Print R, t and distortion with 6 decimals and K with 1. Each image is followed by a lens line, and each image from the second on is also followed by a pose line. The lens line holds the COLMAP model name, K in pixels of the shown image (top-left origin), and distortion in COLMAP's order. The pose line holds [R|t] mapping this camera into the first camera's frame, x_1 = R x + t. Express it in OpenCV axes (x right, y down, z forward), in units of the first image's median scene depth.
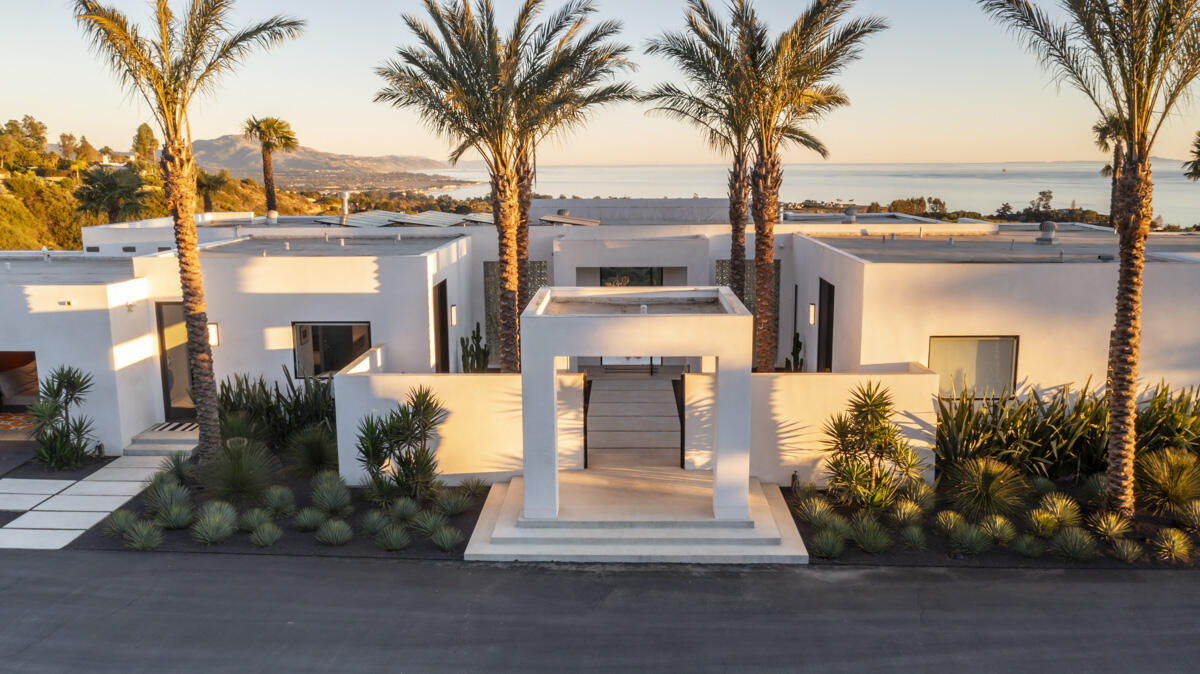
lens RADIAL K [[933.8, 0, 600.0], [0, 933.8, 337.0], [0, 0, 1]] dist [-0.011755, -0.004495]
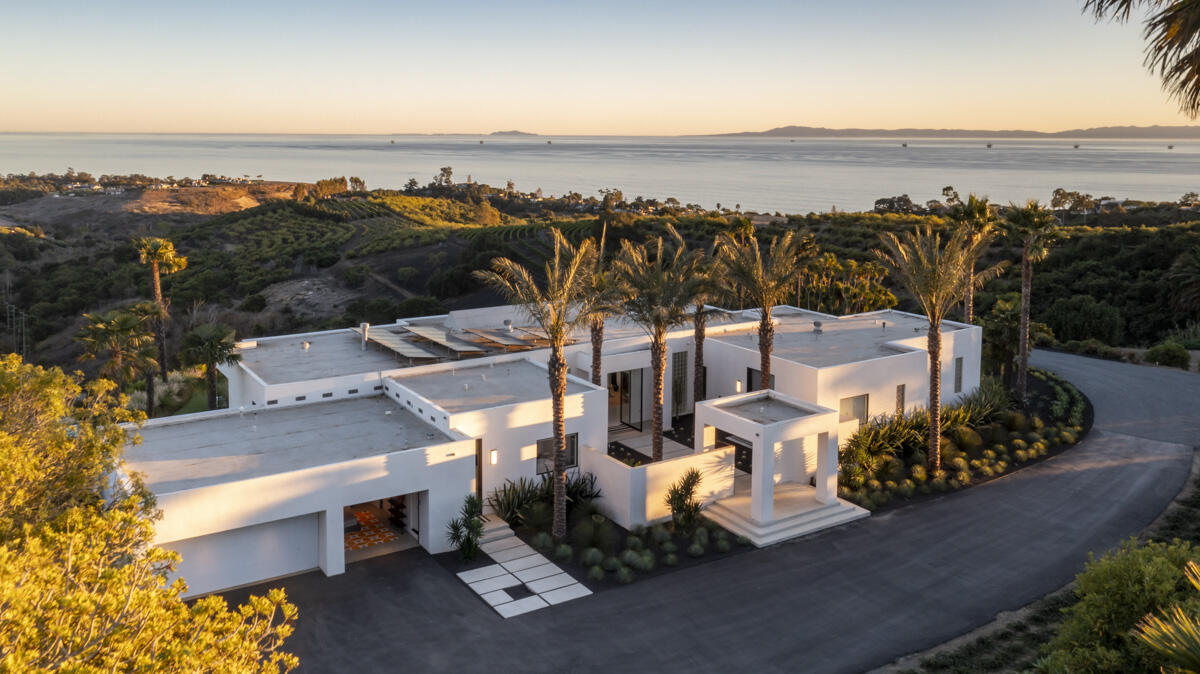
lens RADIAL K [[933.8, 0, 600.0], [0, 933.8, 337.0], [0, 0, 1]] dist [-0.011755, -0.004495]
pose [[0.823199, -0.101211, 0.558659, -1.475587], [0.087276, 0.994845, 0.051630, -0.351974], [-0.561005, 0.006256, 0.827789, -0.512103]]
